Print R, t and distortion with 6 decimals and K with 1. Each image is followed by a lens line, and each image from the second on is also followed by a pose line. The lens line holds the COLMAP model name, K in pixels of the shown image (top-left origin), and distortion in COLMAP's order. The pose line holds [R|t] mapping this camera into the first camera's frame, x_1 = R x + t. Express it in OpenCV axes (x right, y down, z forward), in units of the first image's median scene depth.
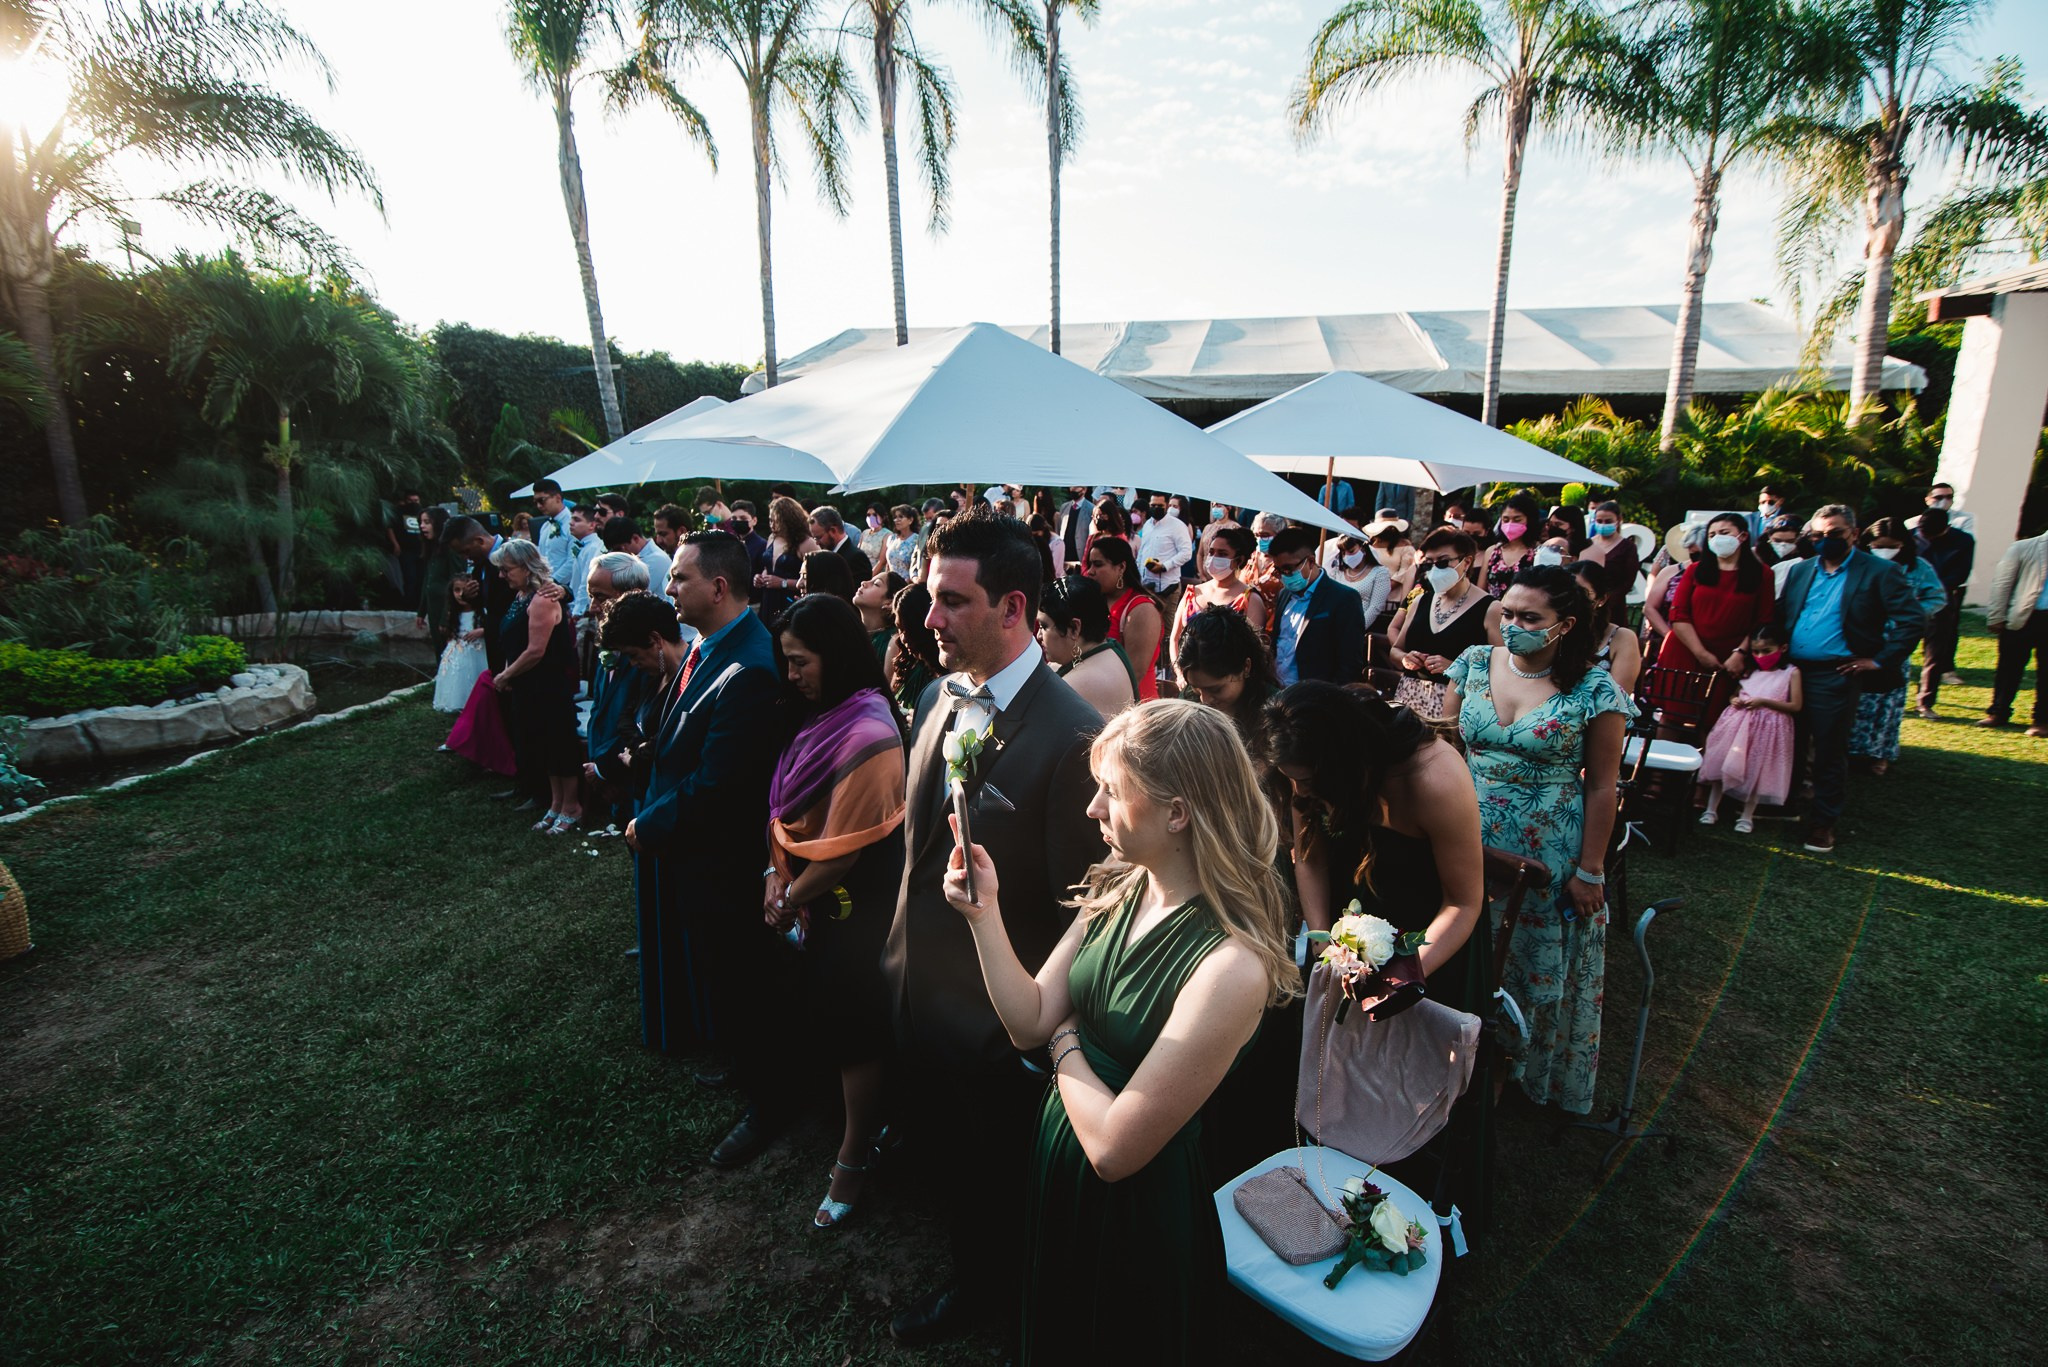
lens RADIAL K [[934.3, 0, 1016.7], [0, 934.3, 693.7], [0, 0, 1]] dist [-0.022111, 0.002207]
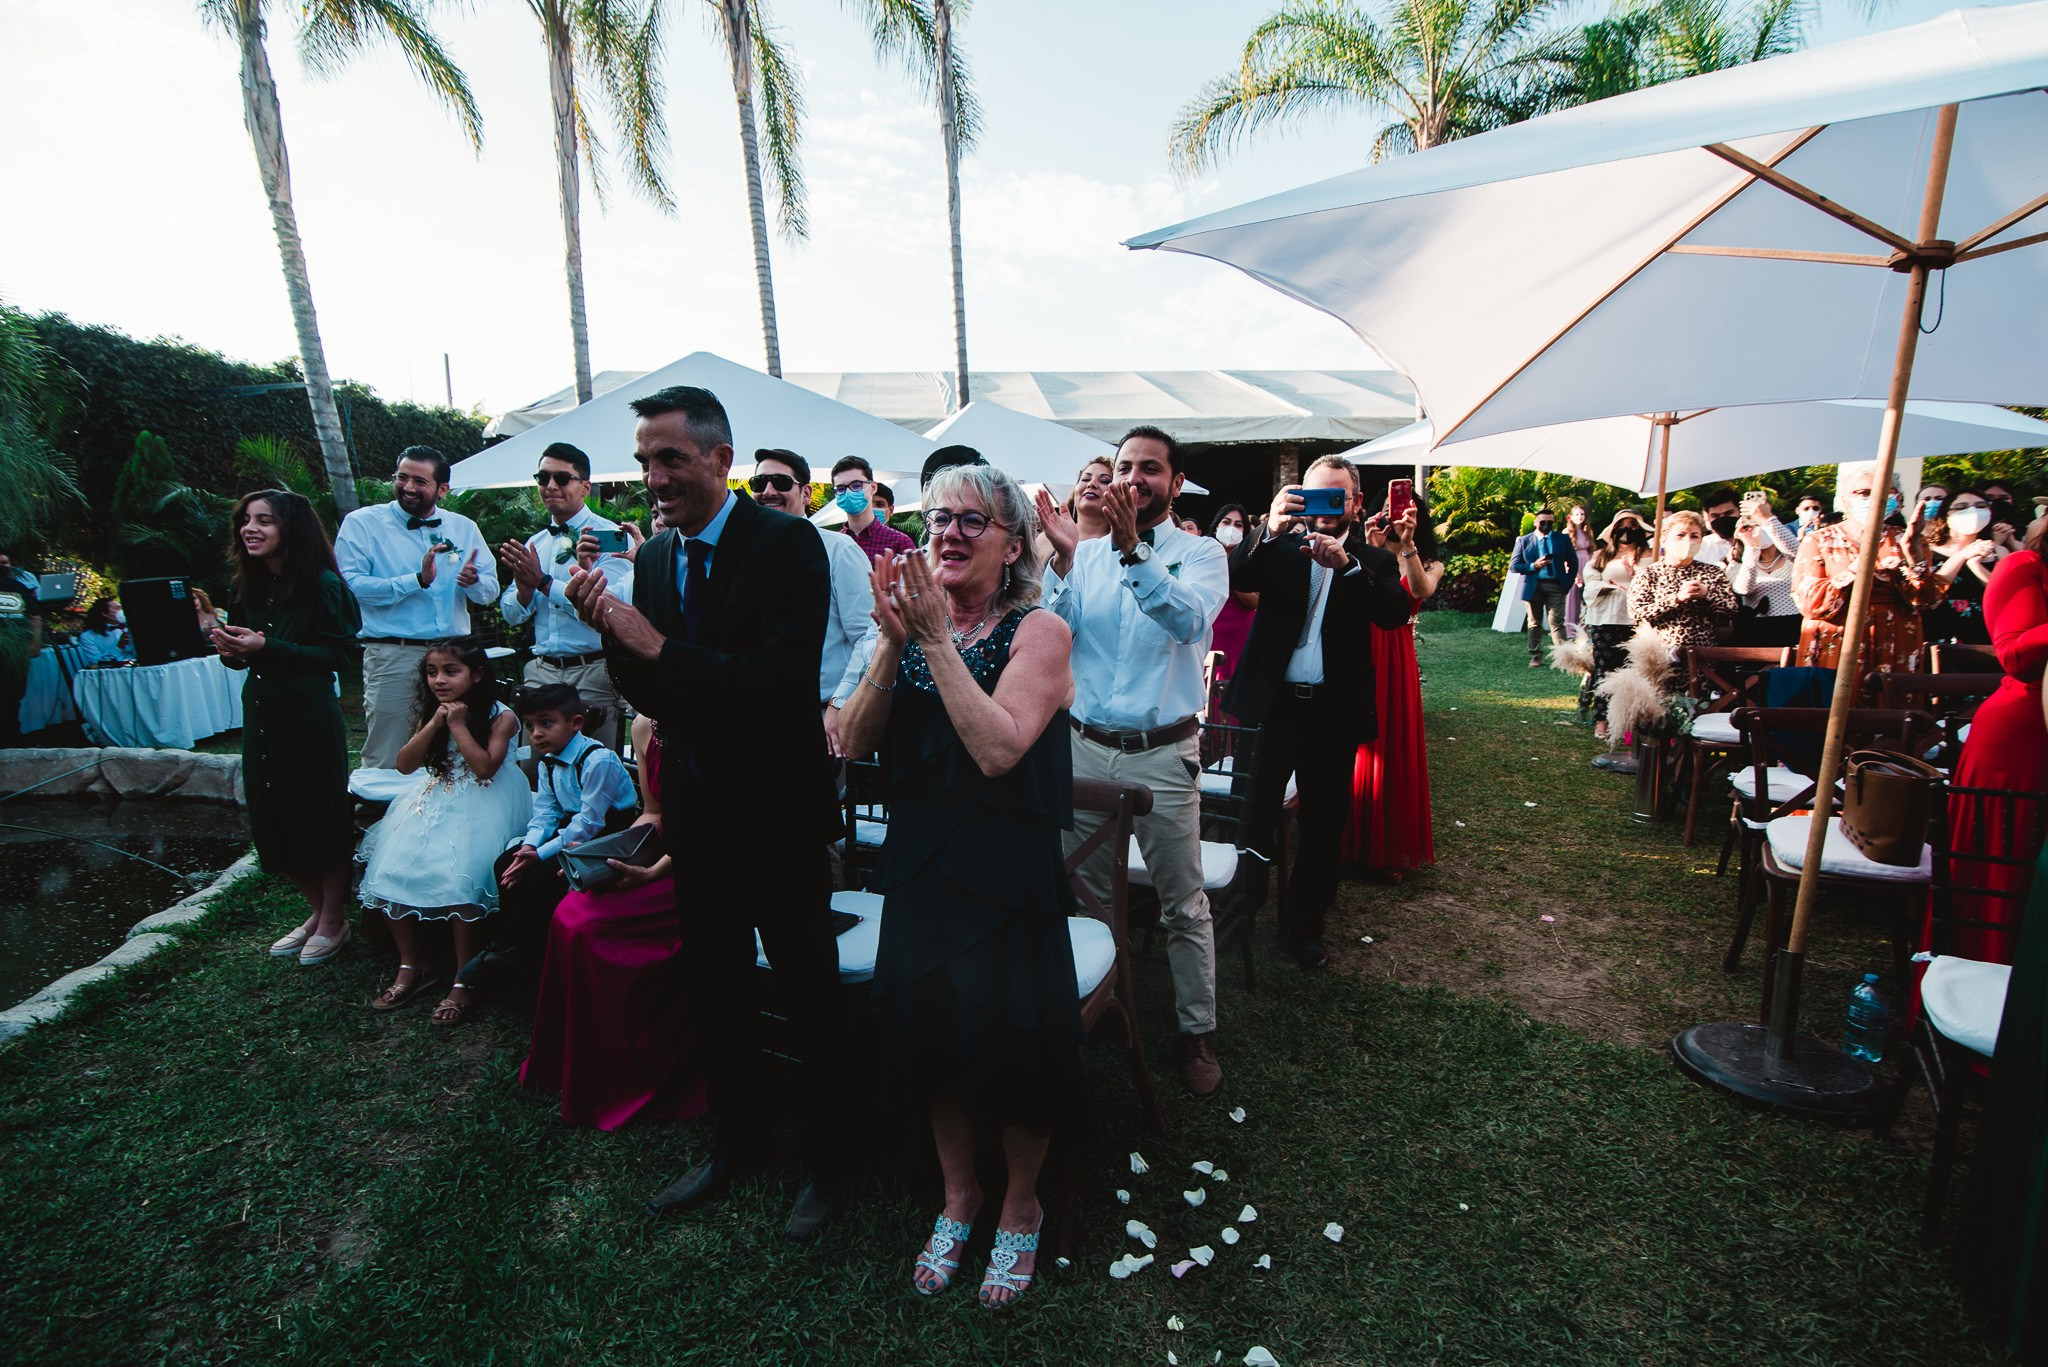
lens RADIAL K [[934.3, 0, 1016.7], [0, 934.3, 693.7], [0, 0, 1]] dist [-0.022111, 0.002207]
pose [[0.944567, -0.070798, 0.320596, -0.197931], [0.098264, 0.992674, -0.070298, -0.017531], [-0.313270, 0.097904, 0.944604, 0.214119]]
